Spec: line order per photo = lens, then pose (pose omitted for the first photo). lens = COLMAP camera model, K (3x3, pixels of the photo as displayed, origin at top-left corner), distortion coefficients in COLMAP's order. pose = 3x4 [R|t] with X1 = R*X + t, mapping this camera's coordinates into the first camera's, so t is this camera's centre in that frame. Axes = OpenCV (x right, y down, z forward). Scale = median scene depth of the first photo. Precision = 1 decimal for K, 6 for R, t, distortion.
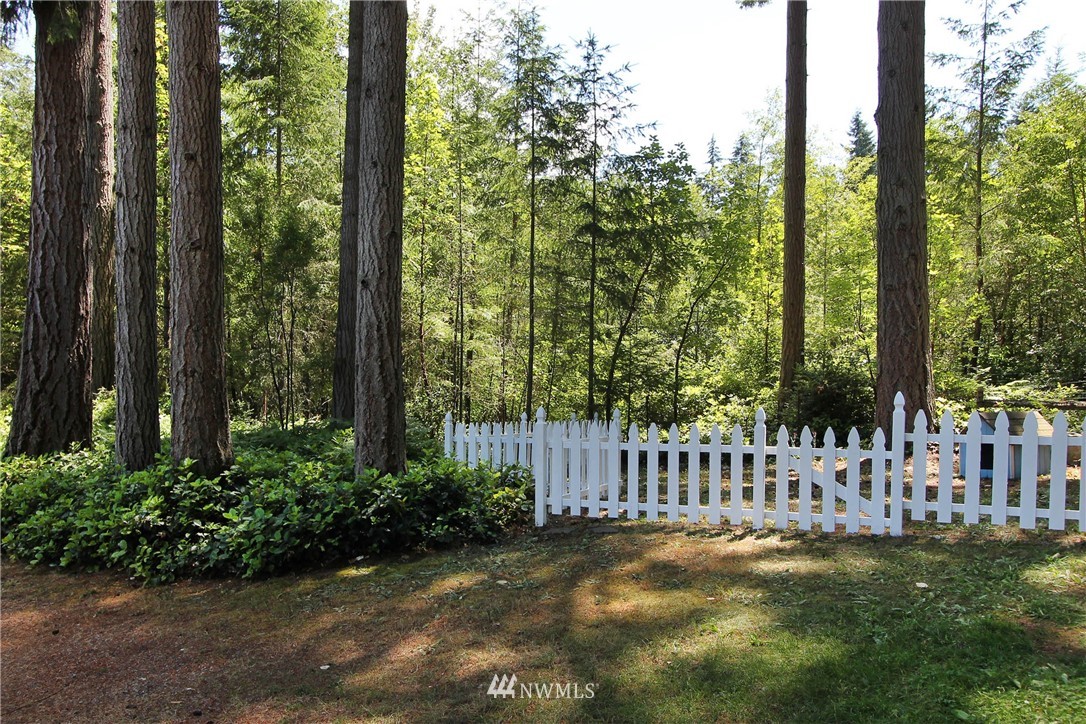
lens RADIAL K [[763.8, 0, 542.0], [0, 763.8, 436.0], [0, 0, 1]] dist [0.003069, 0.001166]
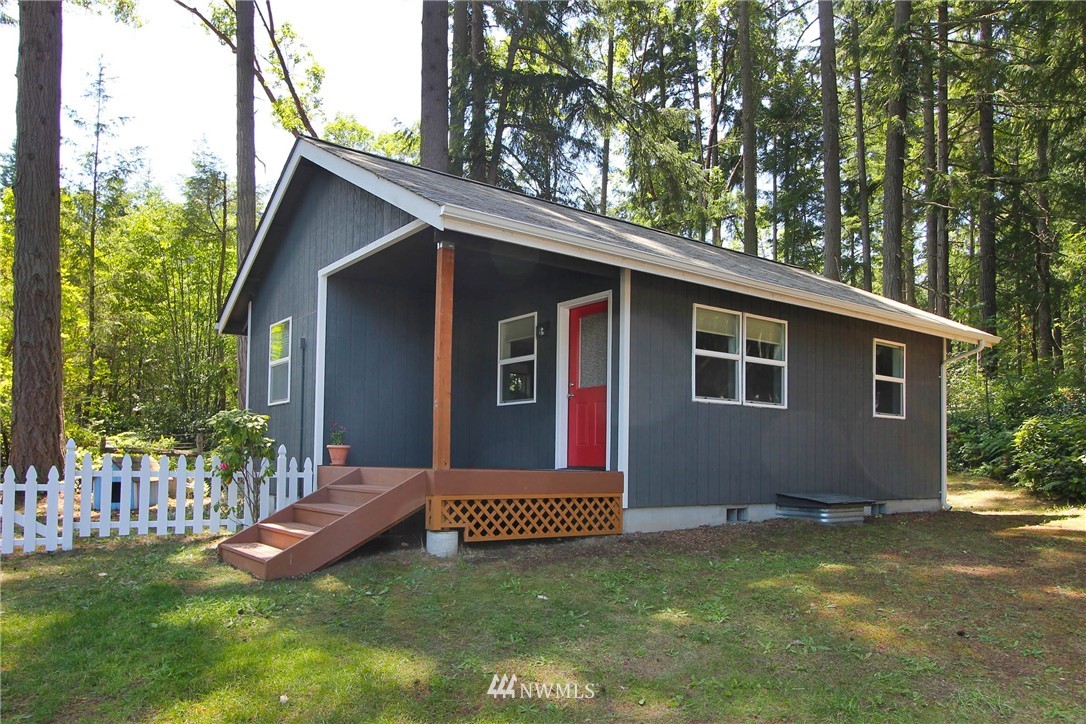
lens RADIAL K [[763.8, 0, 542.0], [0, 763.8, 436.0], [0, 0, 1]] dist [0.003069, 0.001166]
pose [[0.471005, 0.034227, 0.881466, -0.166455], [0.023313, 0.998415, -0.051225, 0.012913], [-0.881822, 0.044677, 0.469461, -0.174809]]
